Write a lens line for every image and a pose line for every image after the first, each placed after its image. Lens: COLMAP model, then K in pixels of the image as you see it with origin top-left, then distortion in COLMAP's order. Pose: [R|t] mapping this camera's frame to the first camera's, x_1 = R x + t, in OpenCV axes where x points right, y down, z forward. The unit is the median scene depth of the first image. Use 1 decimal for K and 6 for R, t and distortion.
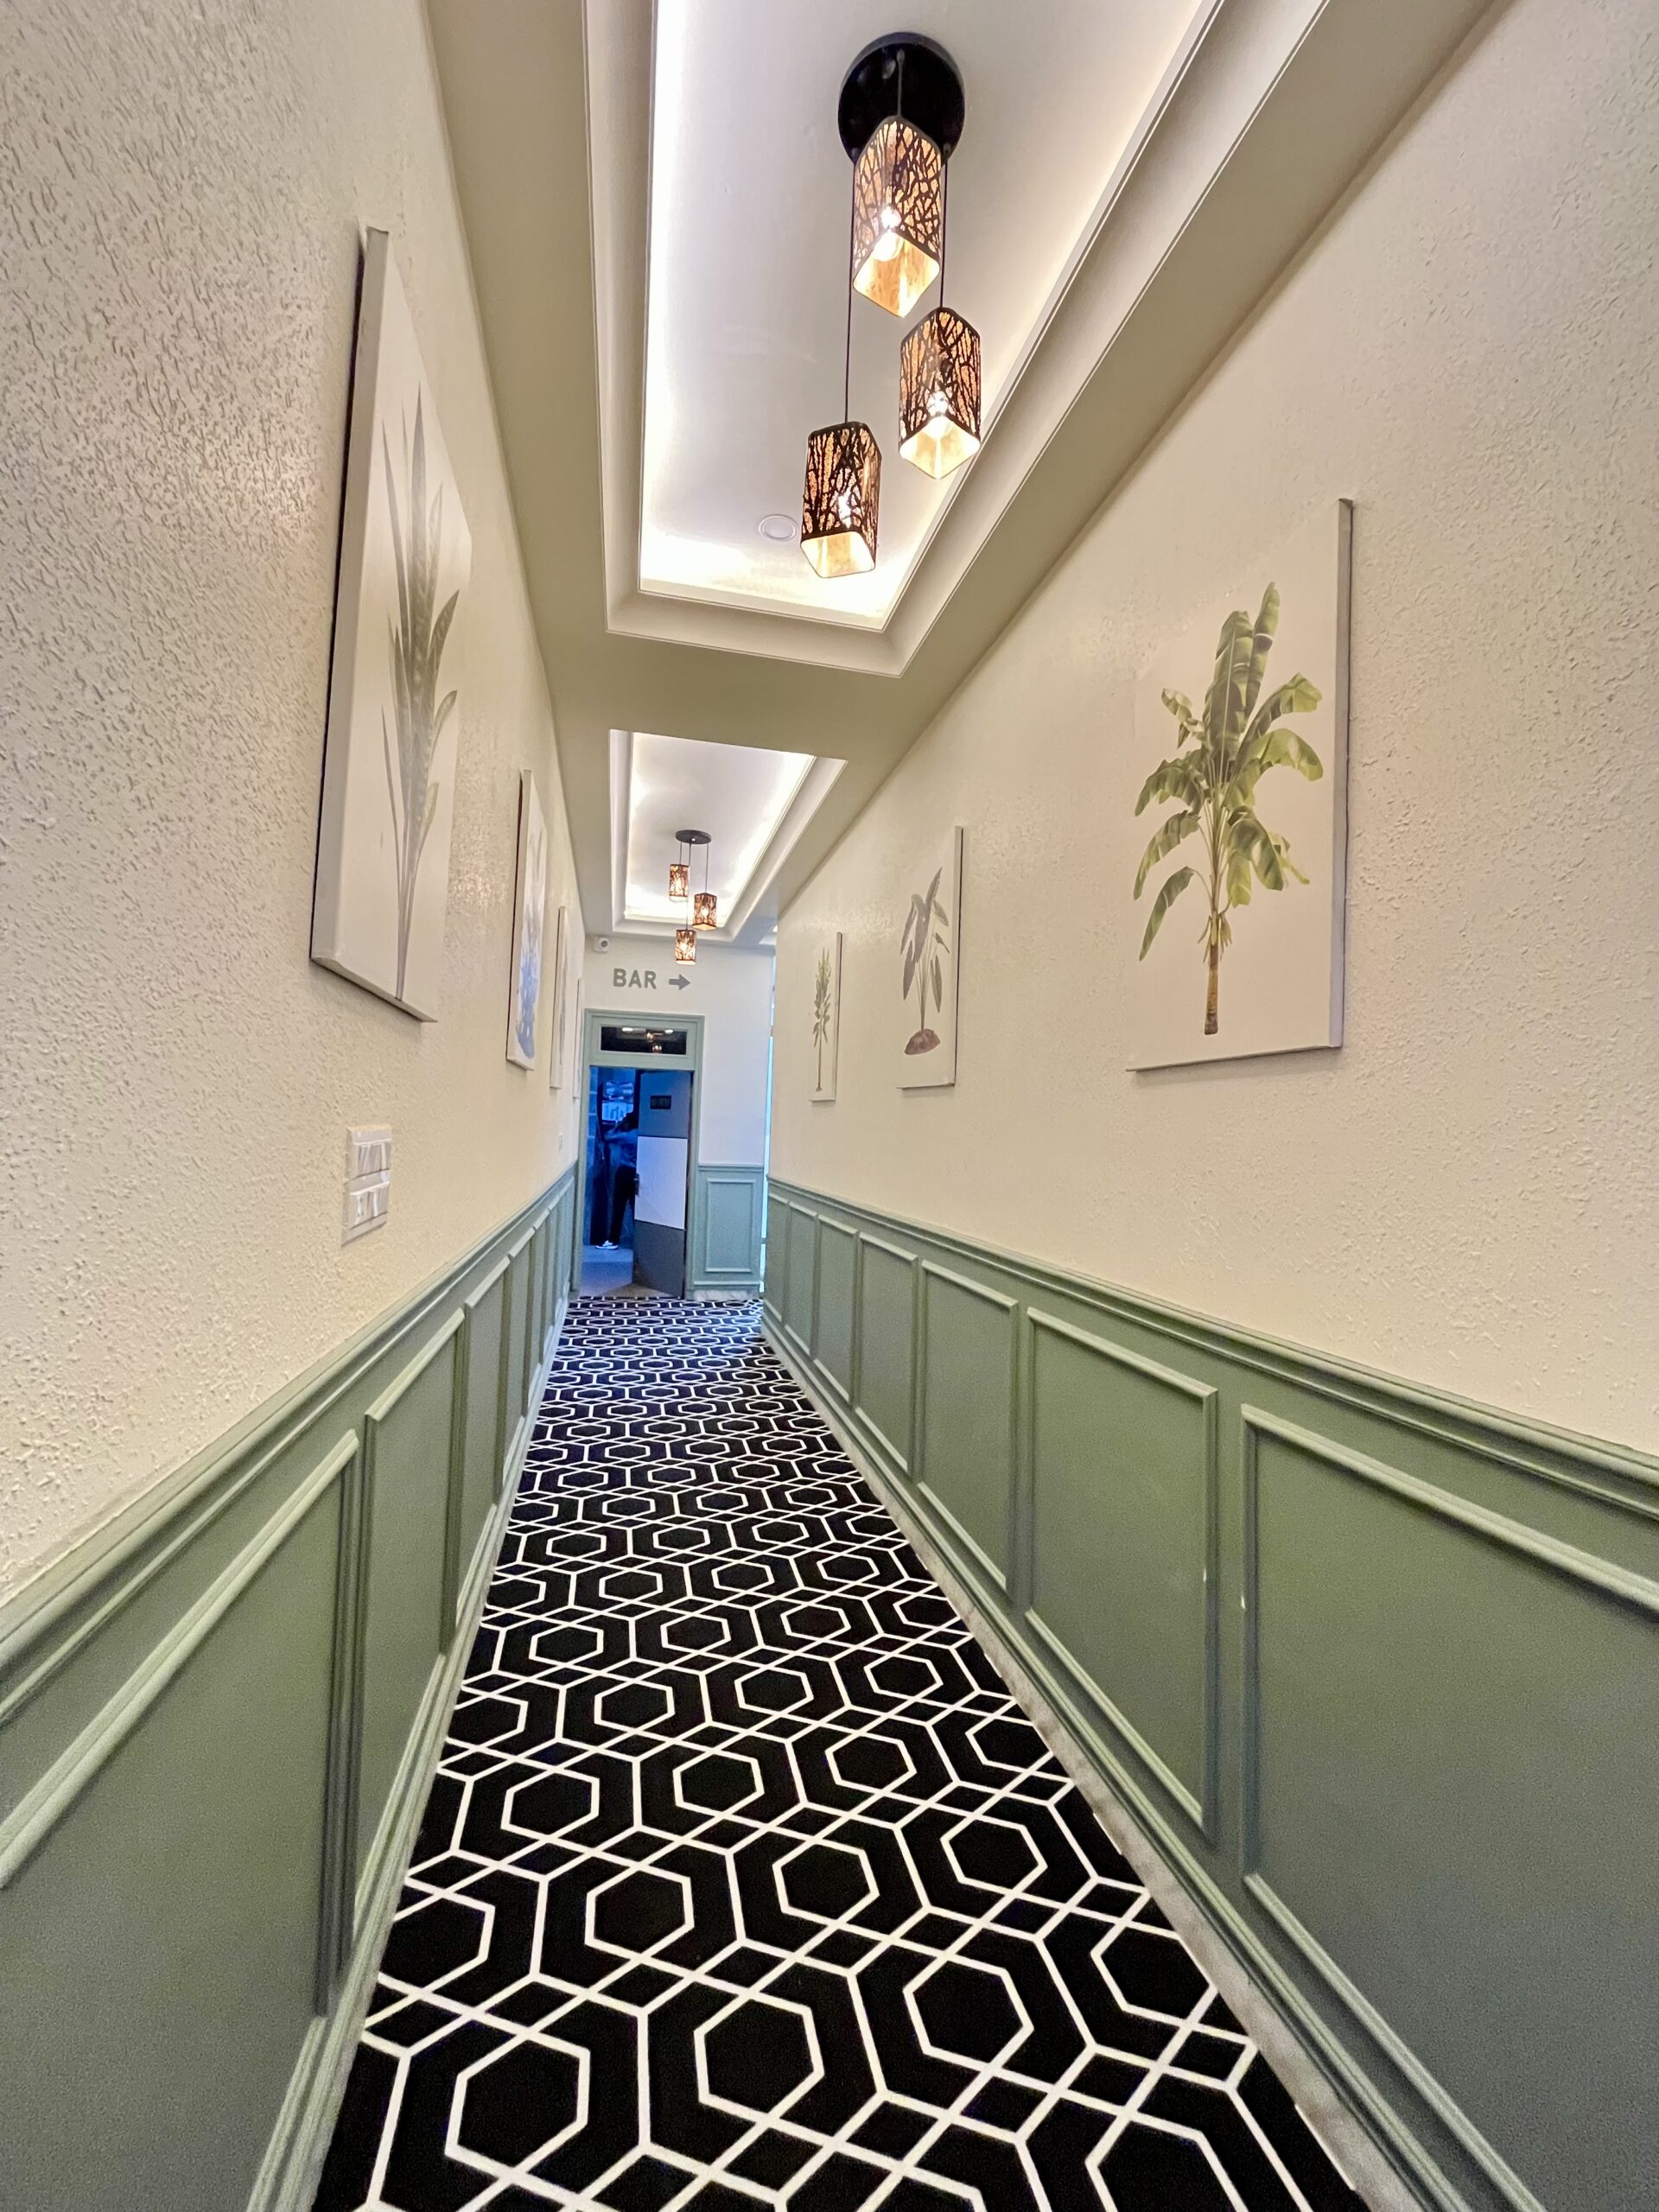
lens RADIAL K [[894.0, 0, 827.6], [0, 894.0, 1104.8], [0, 0, 1]] dist [-0.003175, -0.000226]
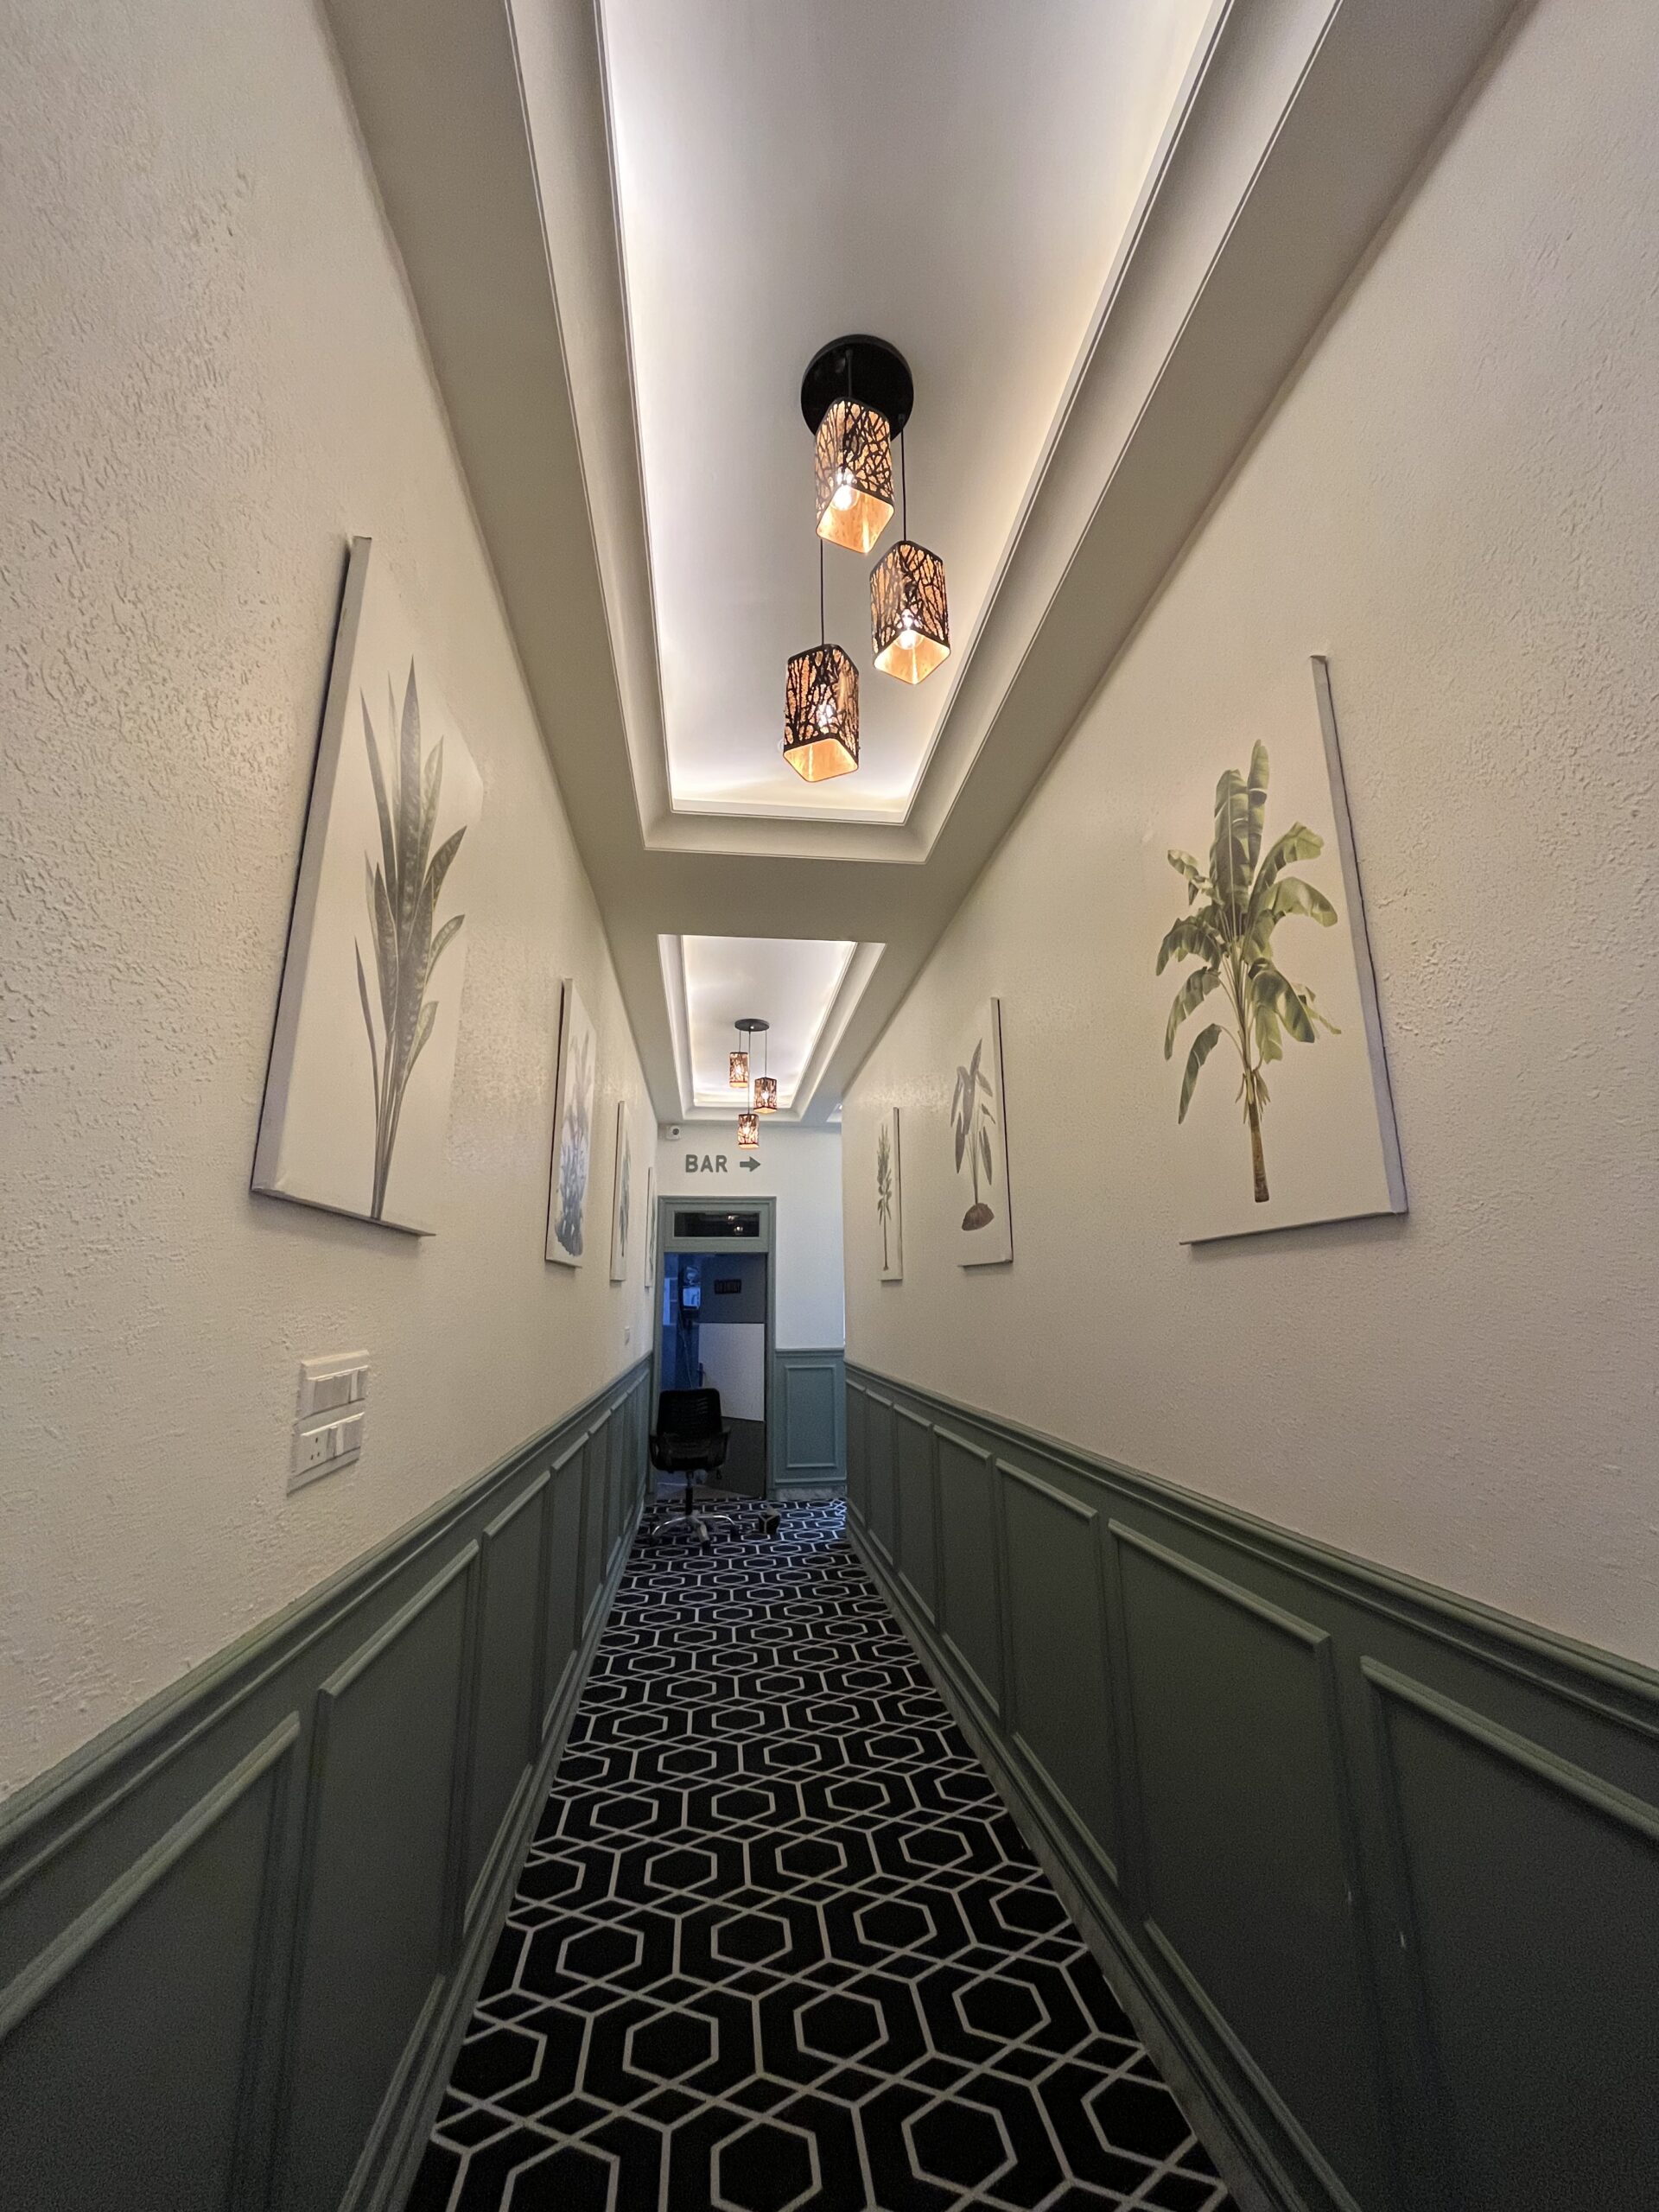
lens RADIAL K [[894.0, 0, 827.6], [0, 894.0, 1104.8], [0, 0, 1]] dist [-0.003175, -0.000226]
pose [[0.993410, -0.066805, -0.093129, 0.083256], [0.047888, 0.980168, -0.192296, -0.022419], [0.104129, 0.186569, 0.976908, 0.058308]]
